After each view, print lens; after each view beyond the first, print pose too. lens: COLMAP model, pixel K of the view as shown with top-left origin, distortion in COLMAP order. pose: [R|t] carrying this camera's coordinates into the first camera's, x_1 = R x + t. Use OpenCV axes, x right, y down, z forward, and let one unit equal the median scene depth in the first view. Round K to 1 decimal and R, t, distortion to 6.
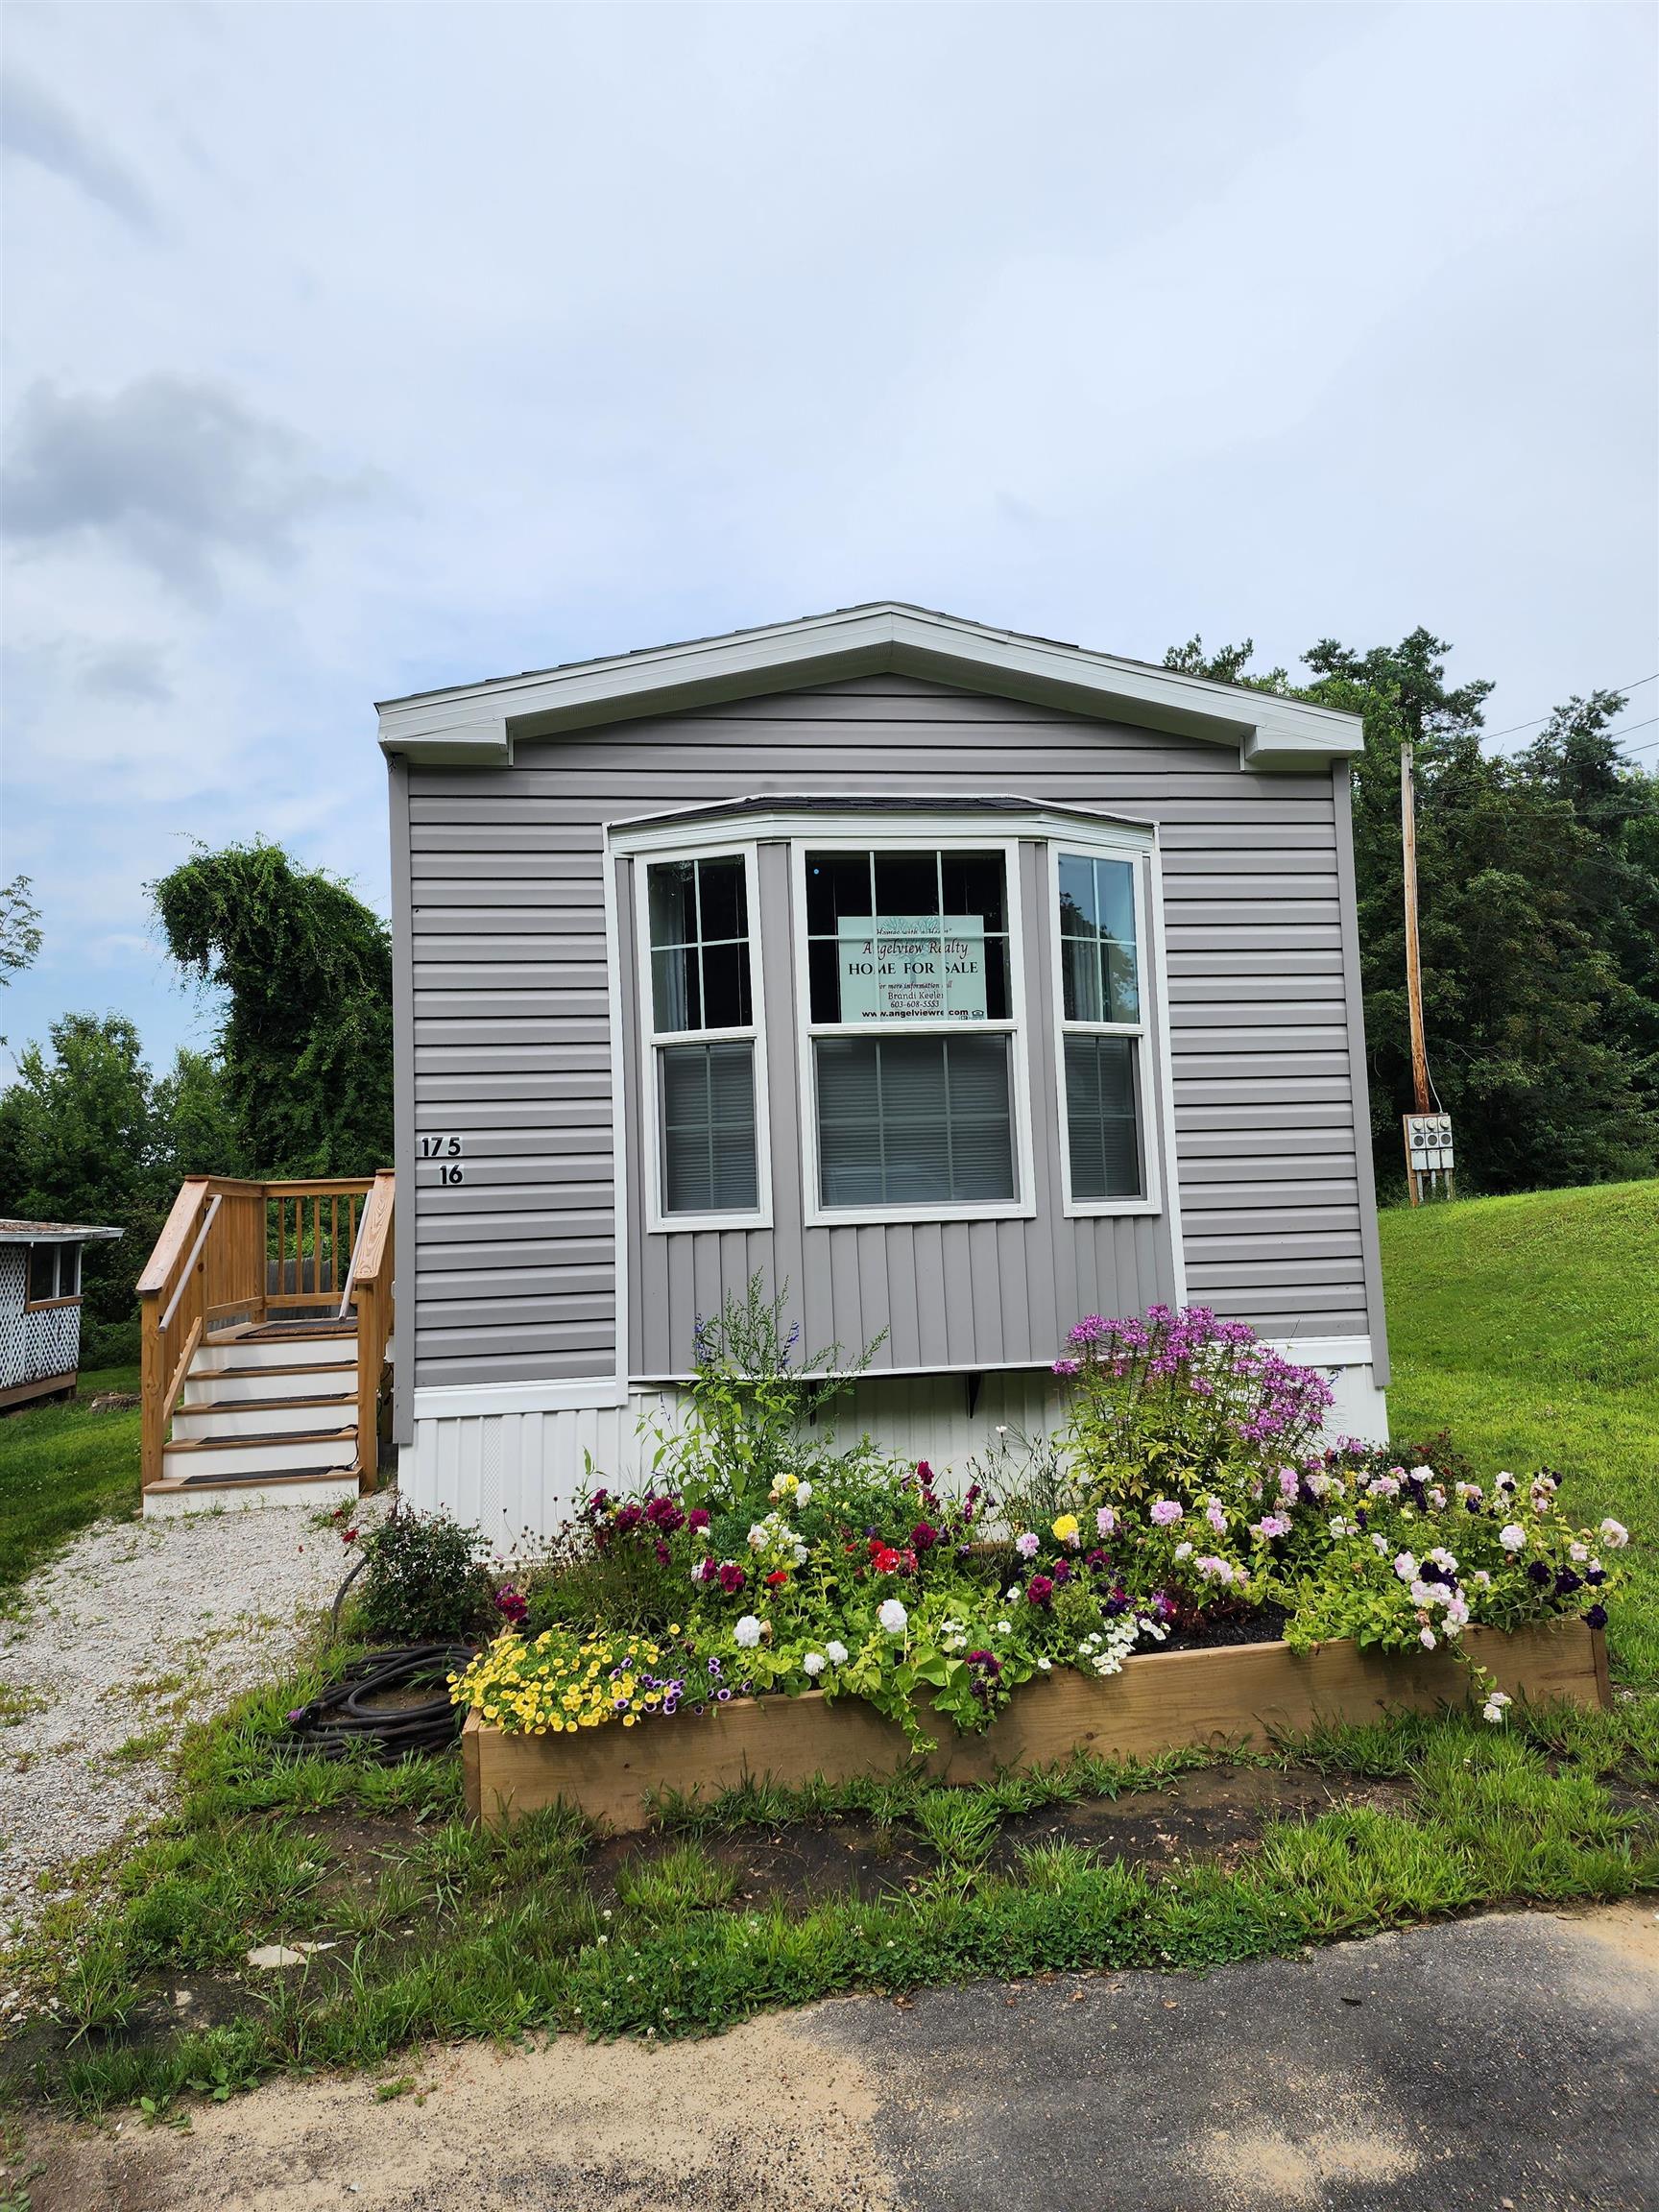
lens RADIAL K [[1483.4, 0, 853.7], [0, 1483.4, 1082.4], [0, 0, 1]] dist [0.084538, -0.074634]
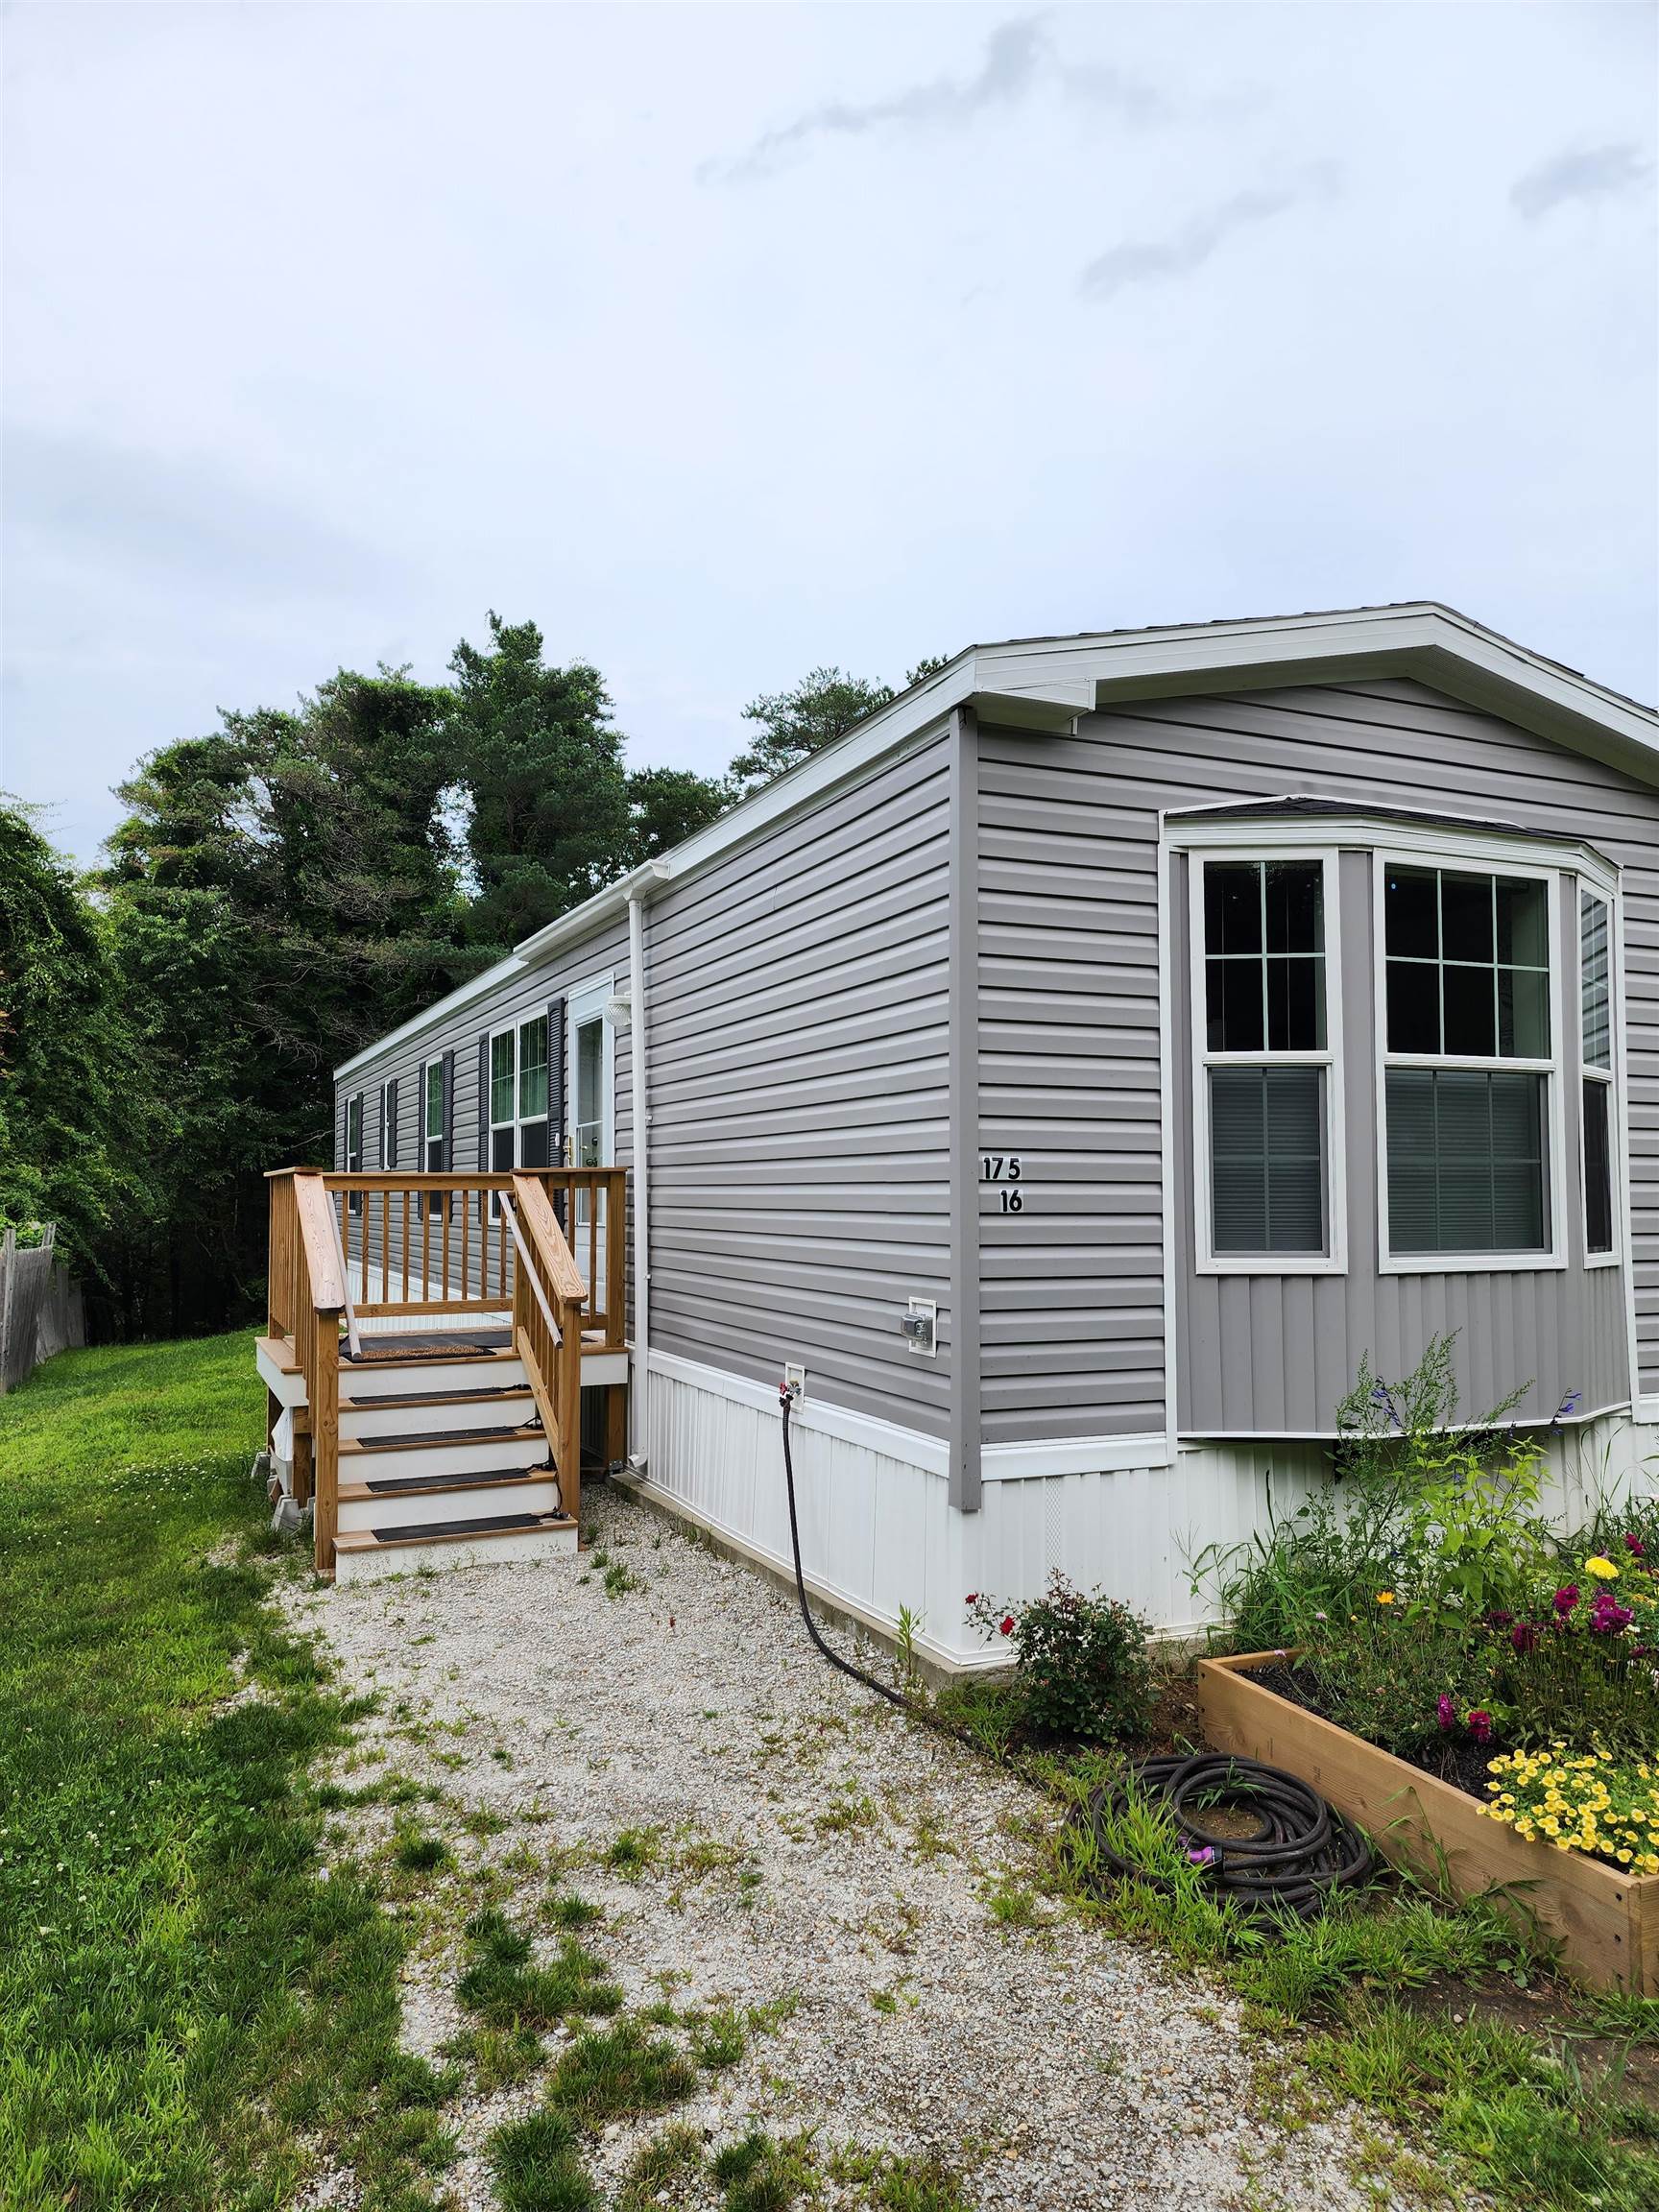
lens RADIAL K [[1483.4, 0, 820.0], [0, 1483.4, 1120.2], [0, 0, 1]] dist [0.084538, -0.074634]
pose [[0.963076, 0.050004, 0.264545, -0.595346], [-0.057680, 0.998107, 0.021322, 0.002515], [-0.262978, -0.035794, 0.964138, 0.190153]]
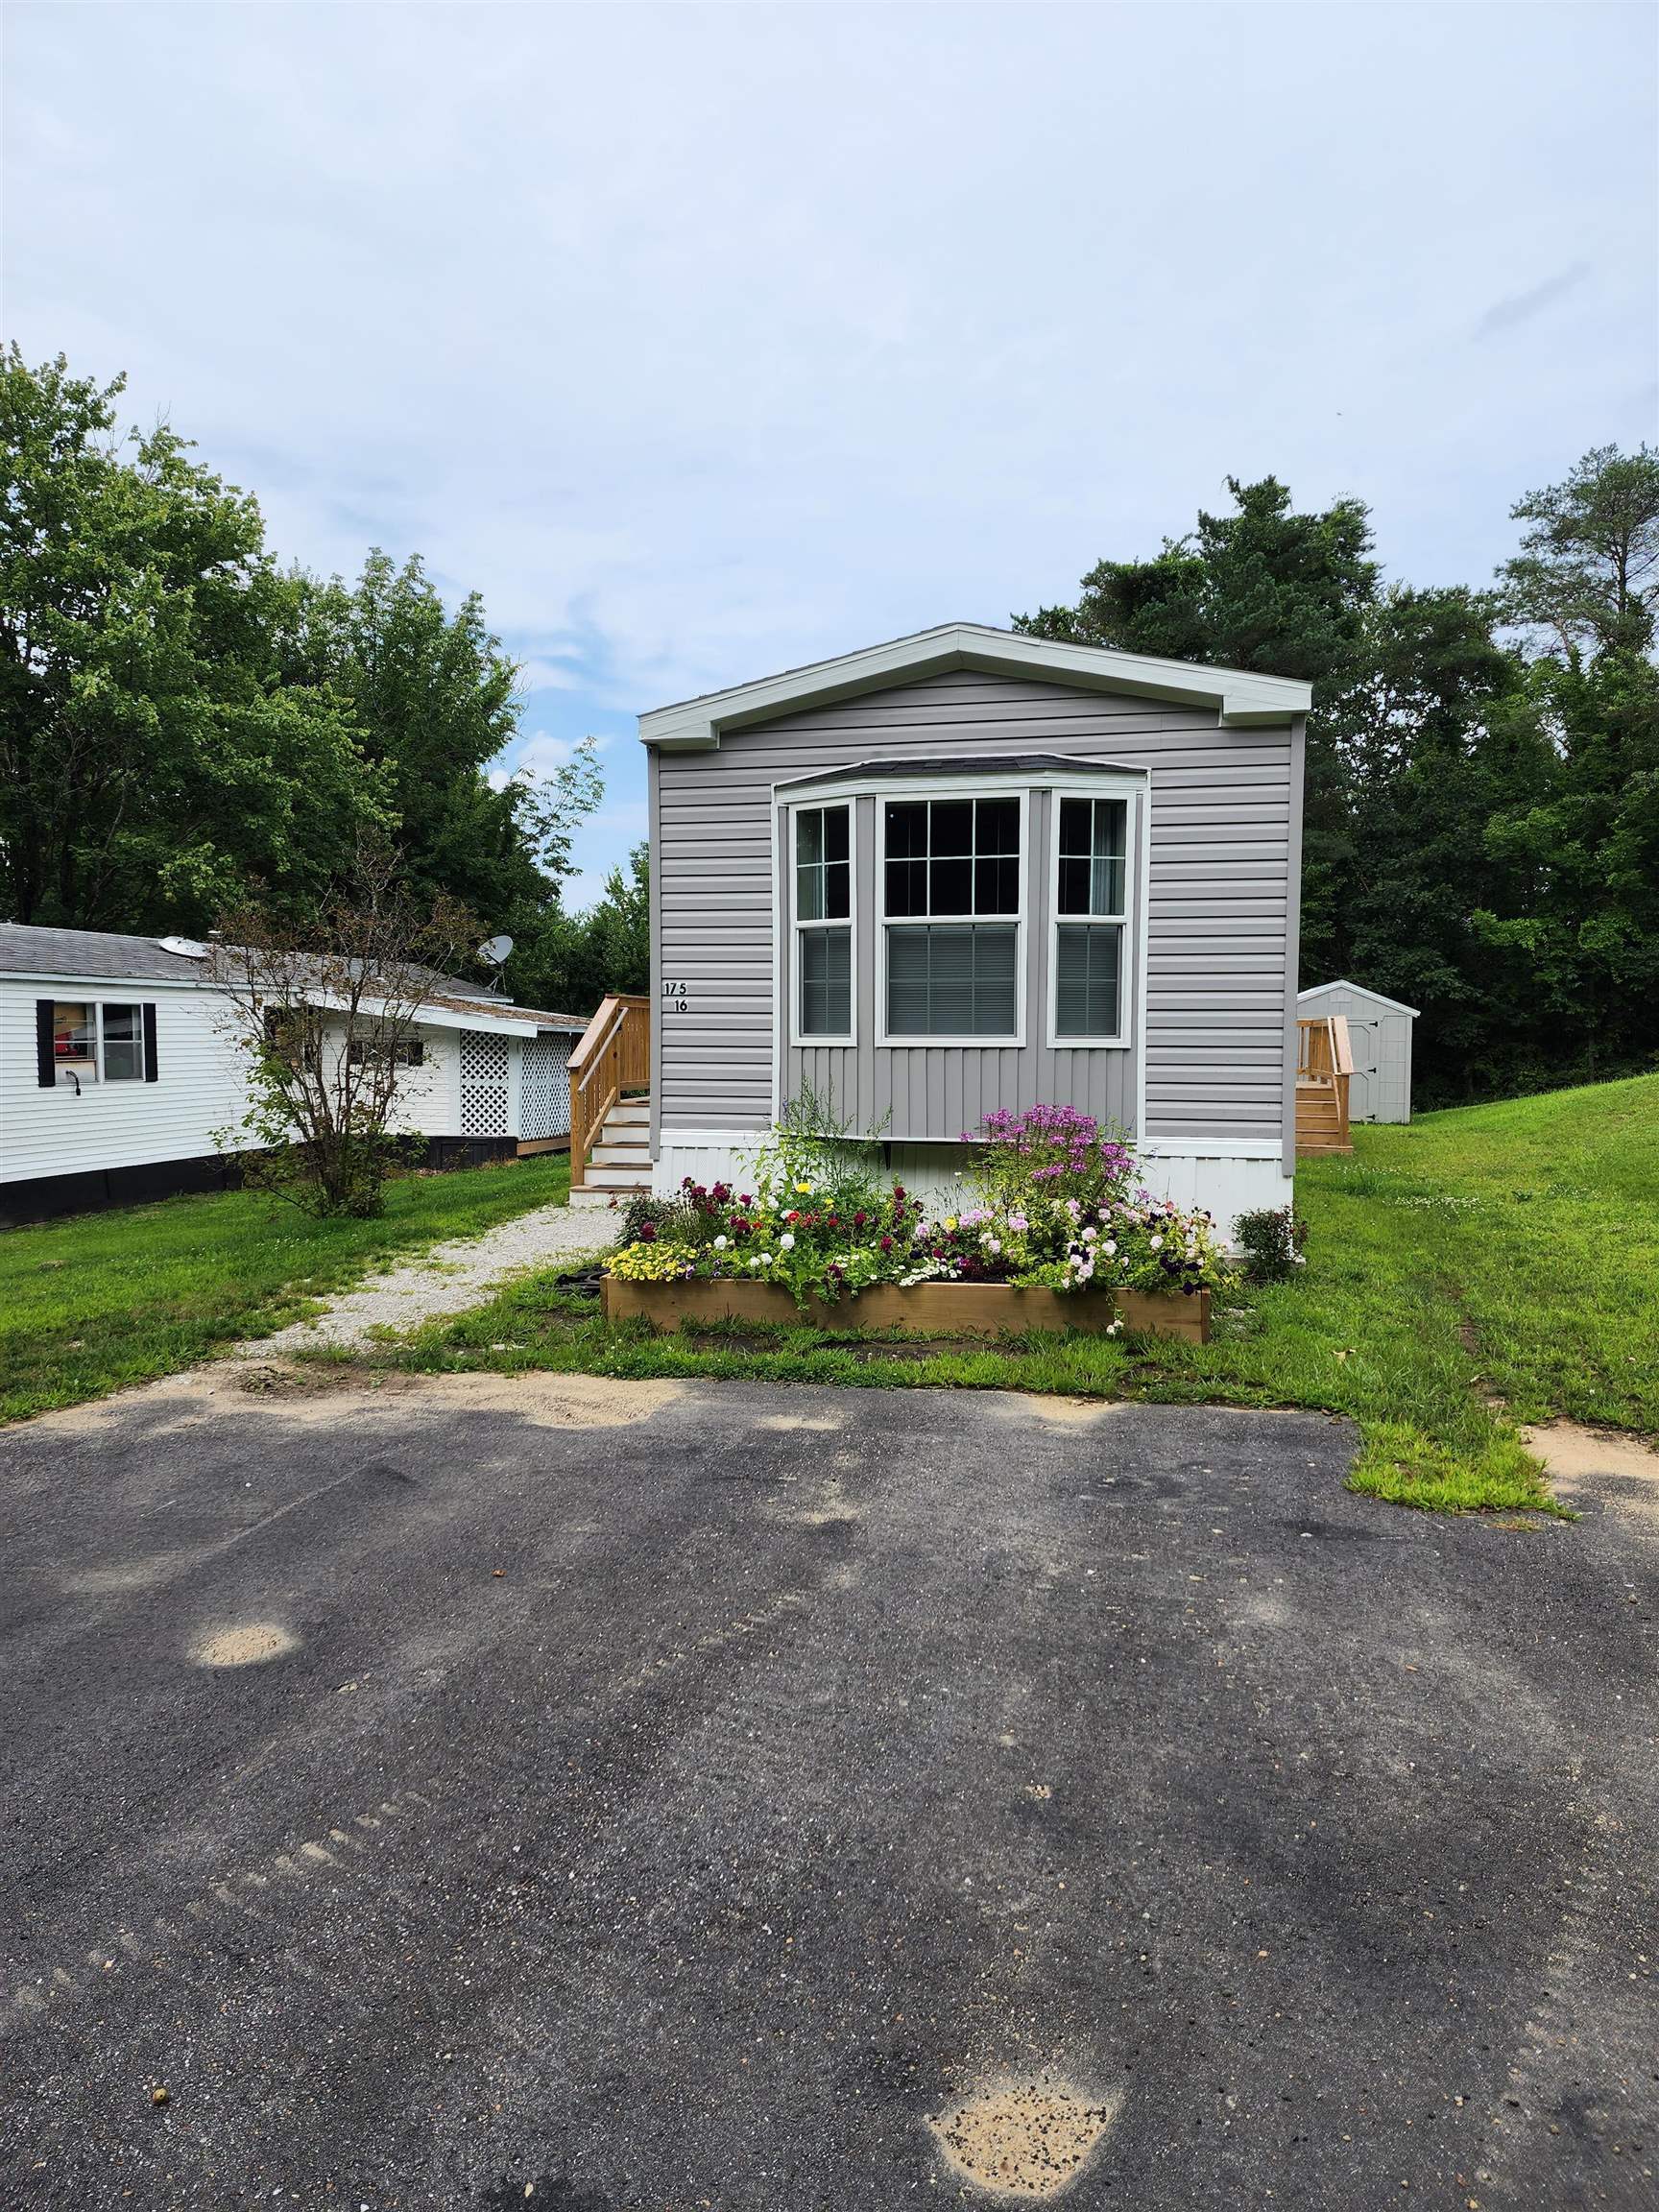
lens RADIAL K [[1483.4, 0, 834.2], [0, 1483.4, 1106.7], [0, 0, 1]] dist [0.084538, -0.074634]
pose [[0.930742, 0.059346, -0.360829, 0.484326], [-0.007685, 0.989700, 0.142954, -0.063067], [0.365596, -0.130280, 0.921611, -0.470886]]
